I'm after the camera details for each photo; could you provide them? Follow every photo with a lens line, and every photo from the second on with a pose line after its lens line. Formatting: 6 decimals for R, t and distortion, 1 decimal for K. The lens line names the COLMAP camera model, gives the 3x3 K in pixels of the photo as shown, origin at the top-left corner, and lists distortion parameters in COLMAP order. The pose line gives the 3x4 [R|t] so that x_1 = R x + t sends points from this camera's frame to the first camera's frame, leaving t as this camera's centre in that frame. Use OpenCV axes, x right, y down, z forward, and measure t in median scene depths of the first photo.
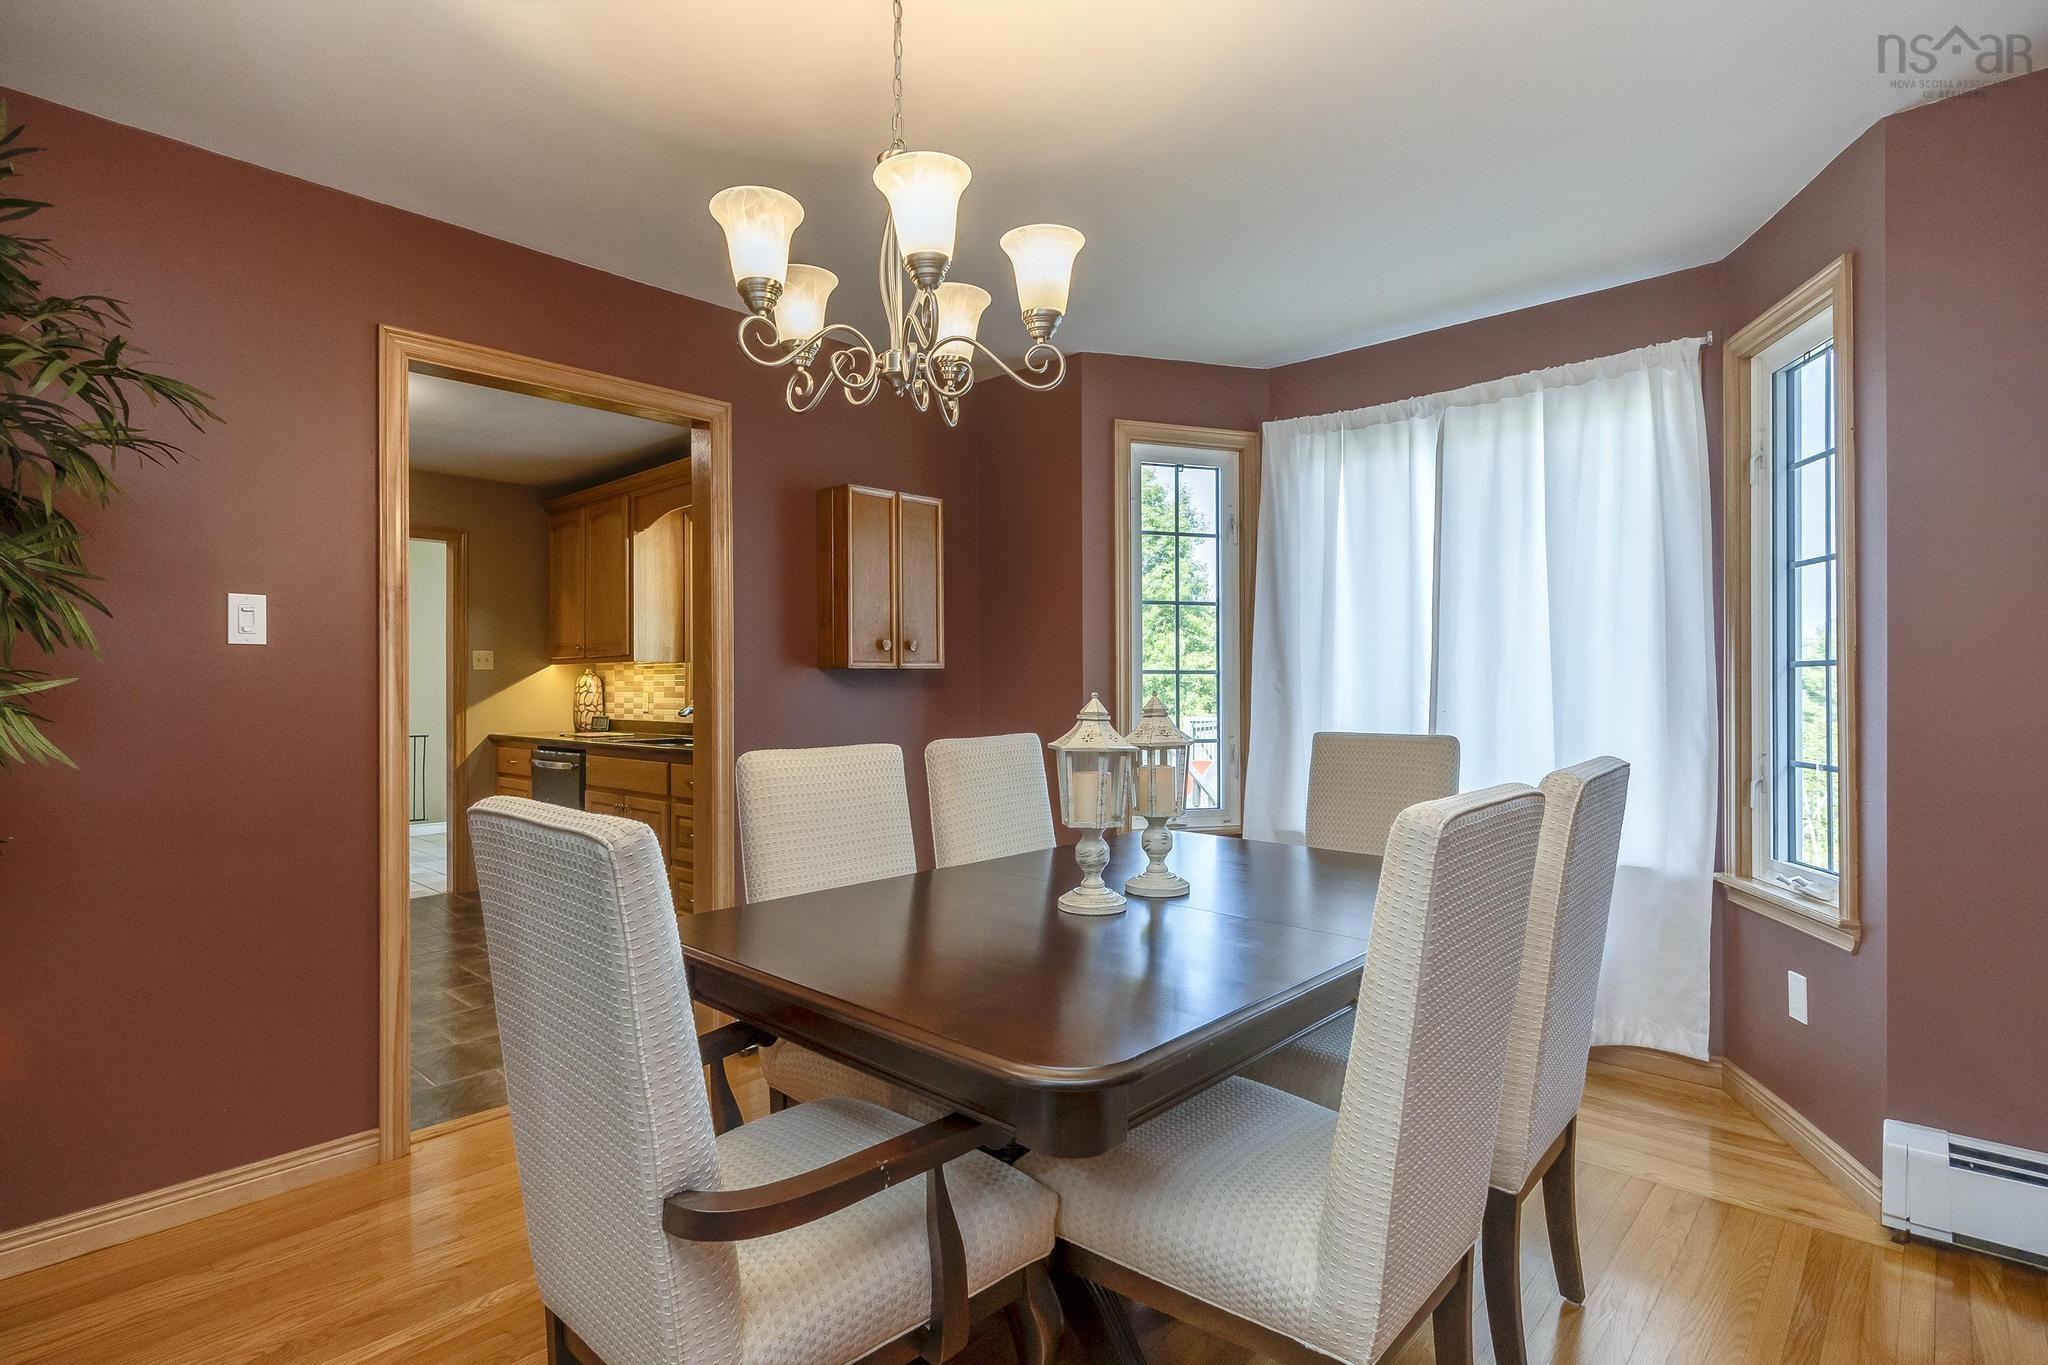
lens RADIAL K [[1019.9, 0, 1024.0], [0, 1019.9, 682.5], [0, 0, 1]] dist [0.001345, 0.000726]
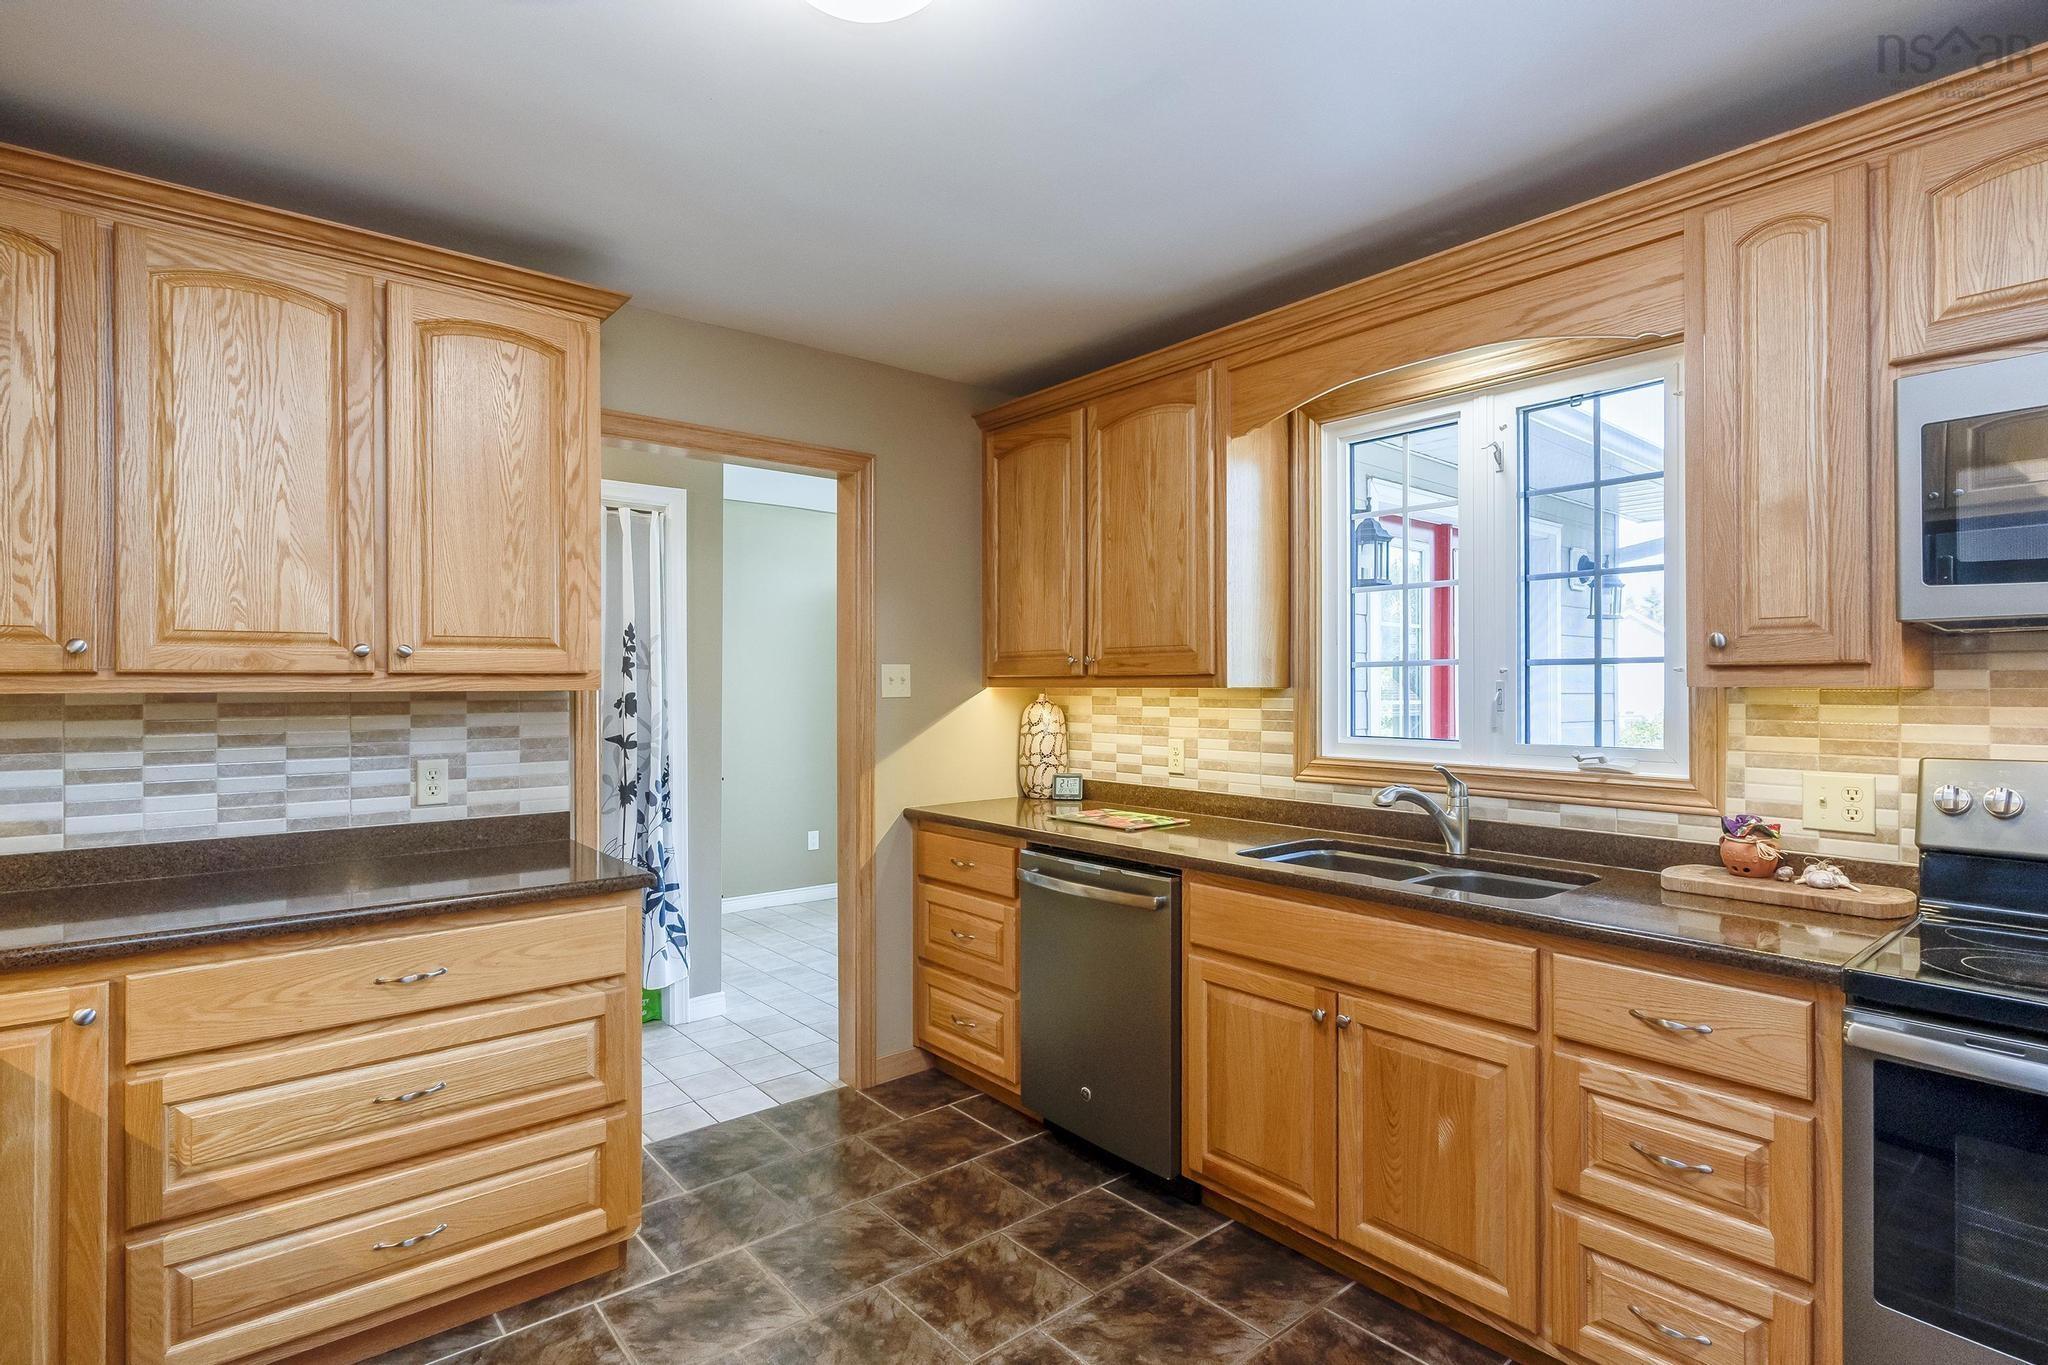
lens RADIAL K [[1019.9, 0, 1024.0], [0, 1019.9, 682.5], [0, 0, 1]] dist [0.001345, 0.000726]
pose [[0.991463, 0.001847, -0.130372, -0.379967], [-0.001568, 0.999996, 0.002242, -0.022048], [0.130375, -0.002018, 0.991463, 0.433033]]
